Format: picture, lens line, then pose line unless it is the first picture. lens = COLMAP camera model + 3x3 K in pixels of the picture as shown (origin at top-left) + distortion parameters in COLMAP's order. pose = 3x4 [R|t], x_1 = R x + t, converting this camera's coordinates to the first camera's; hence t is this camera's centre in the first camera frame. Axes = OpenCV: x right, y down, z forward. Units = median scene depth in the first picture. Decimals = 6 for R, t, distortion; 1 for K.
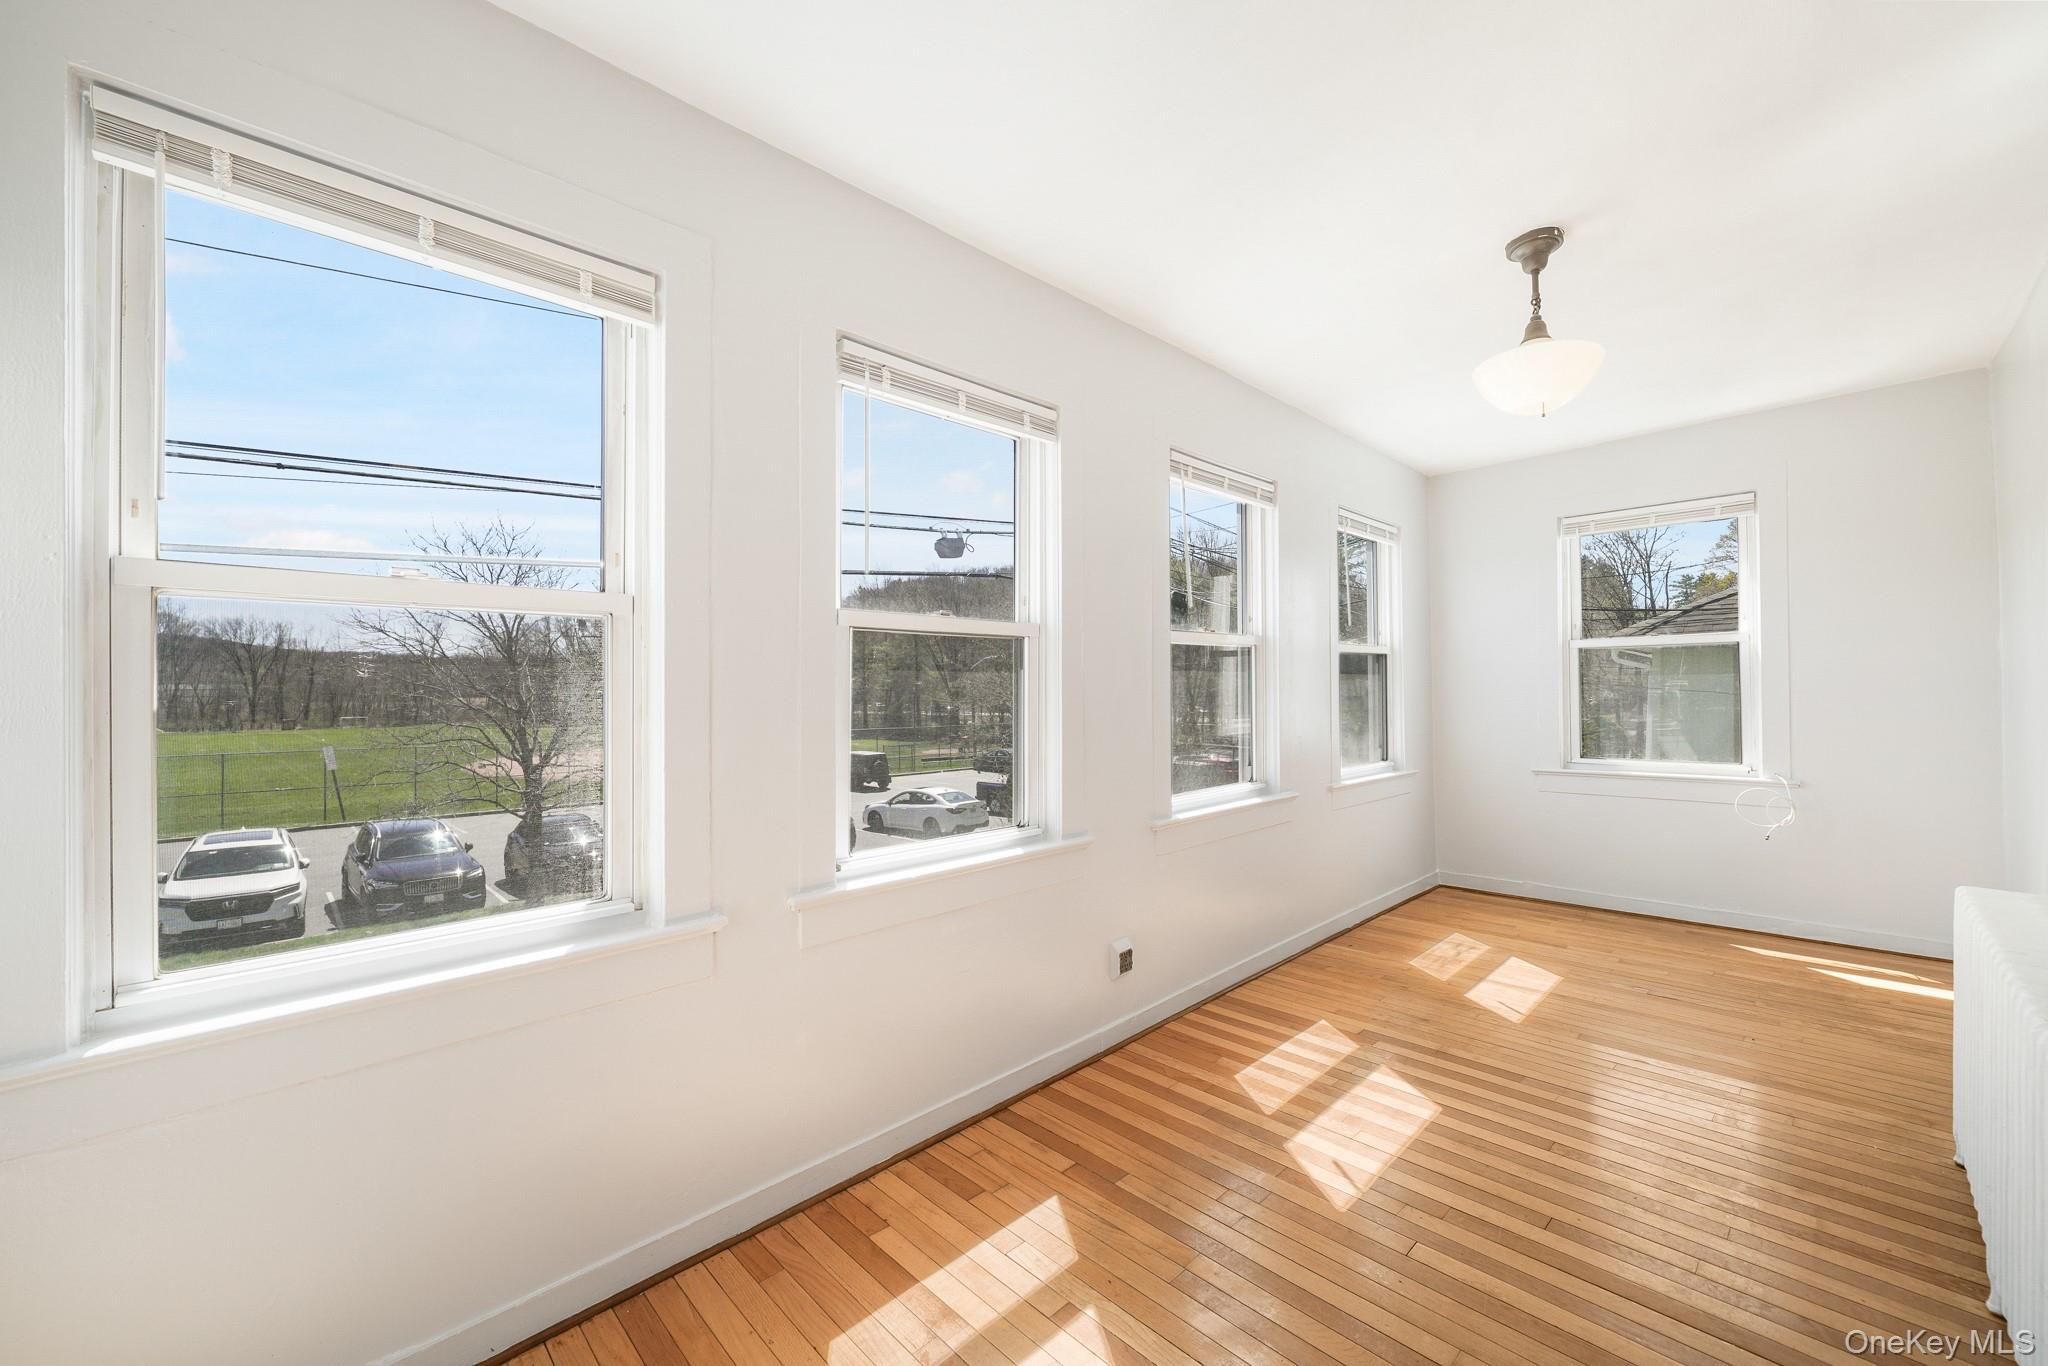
lens RADIAL K [[790.1, 0, 1032.4], [0, 790.1, 684.5], [0, 0, 1]] dist [-0.006272, 0.000273]
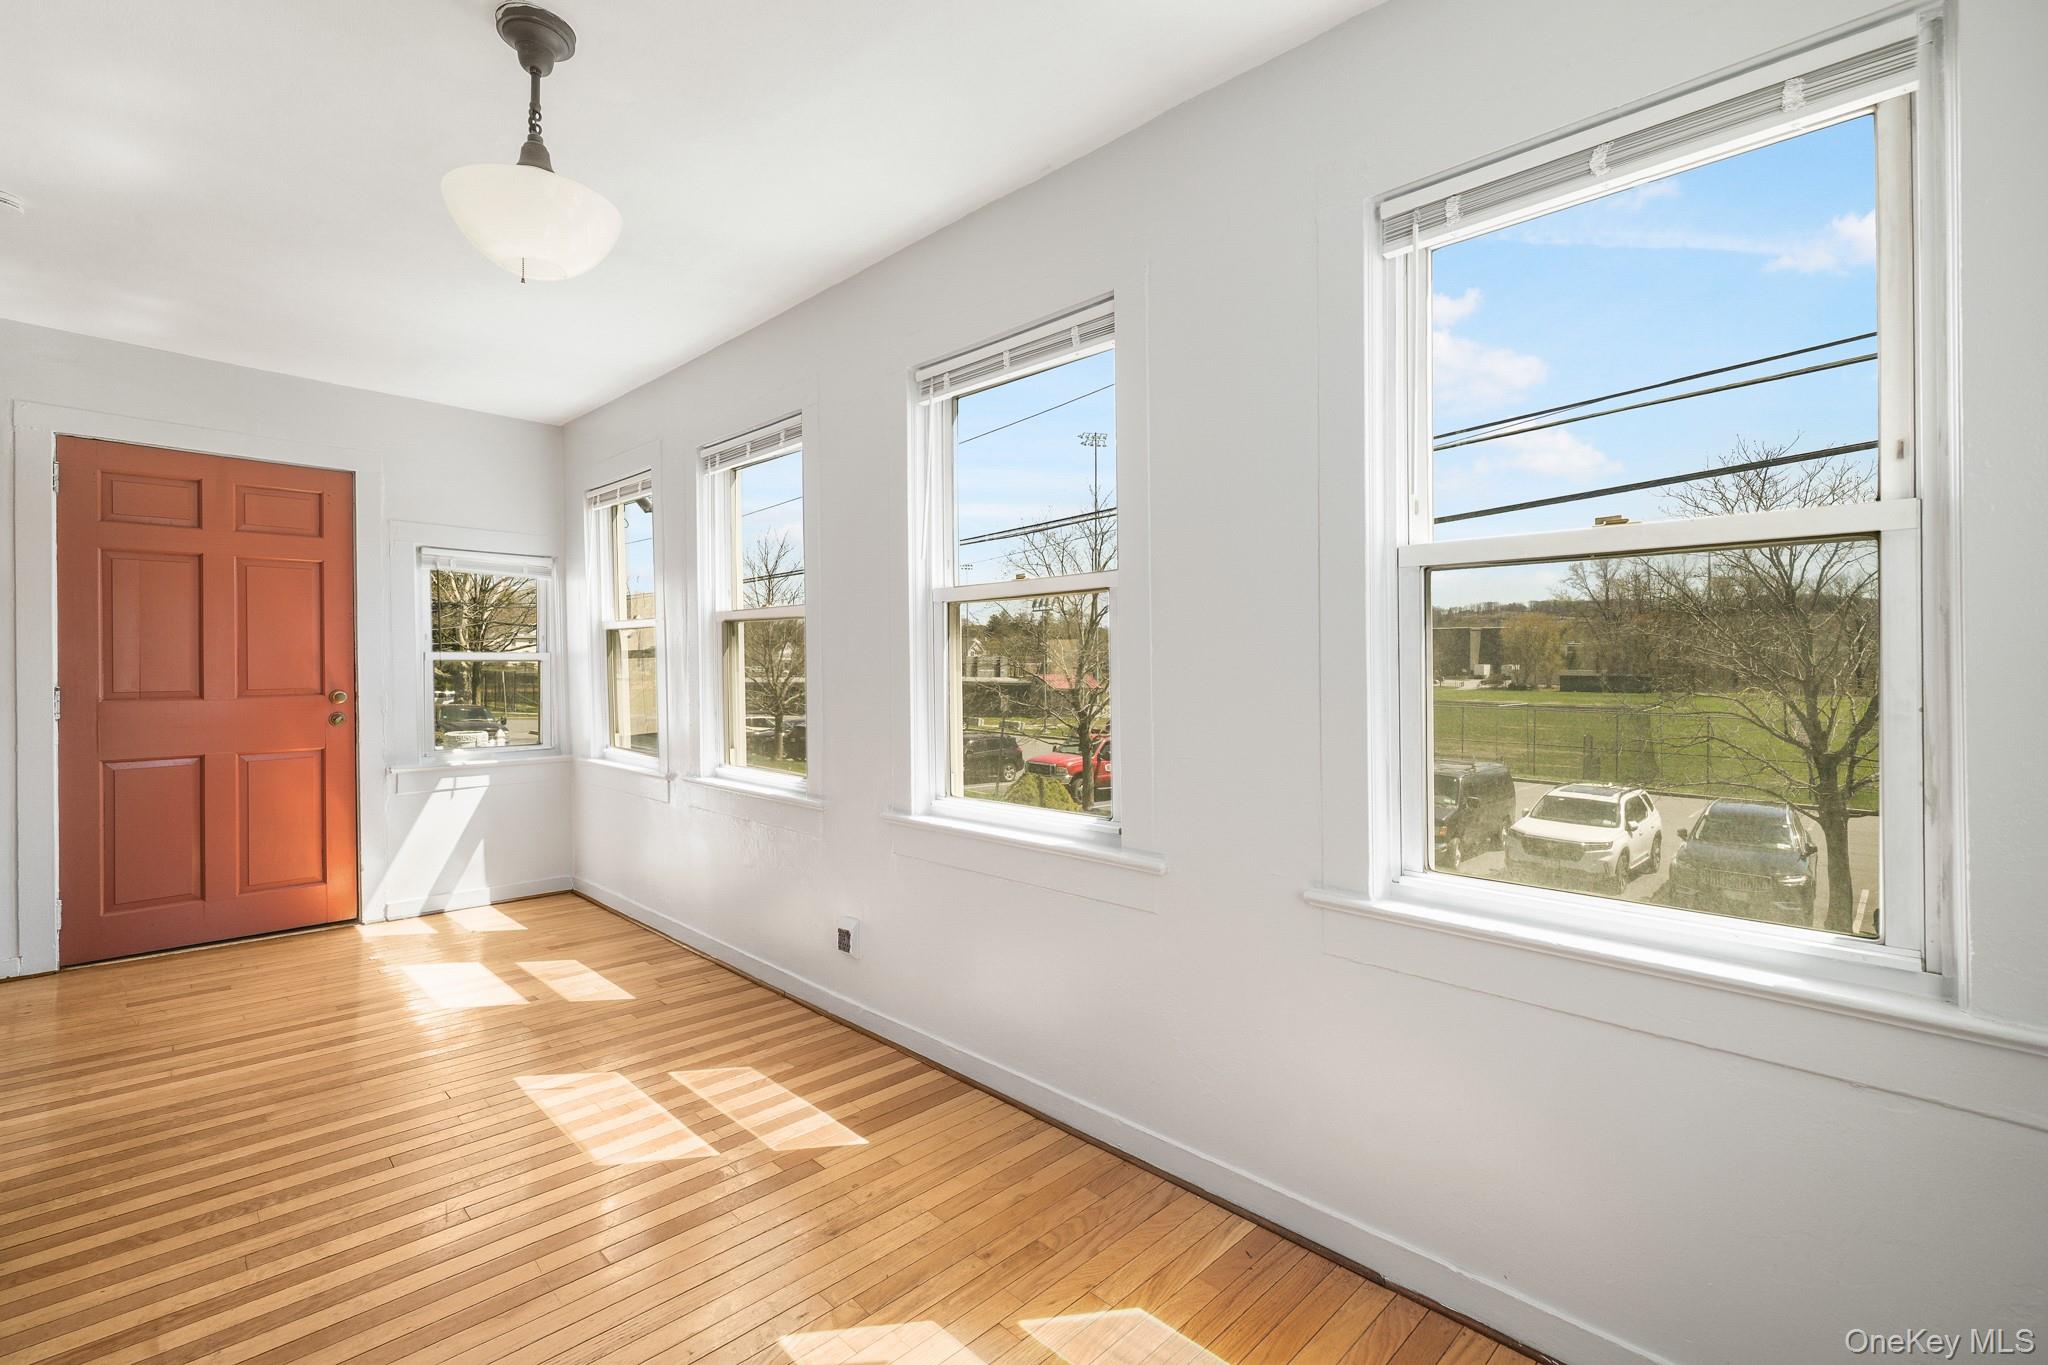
lens RADIAL K [[920.0, 0, 1035.4], [0, 920.0, 670.9], [0, 0, 1]] dist [0.003024, -0.000572]
pose [[0.014175, 0.017716, -0.999743, 1.264380], [0.012786, 0.999758, 0.017897, -0.001627], [0.999818, -0.013036, 0.013945, 1.231568]]
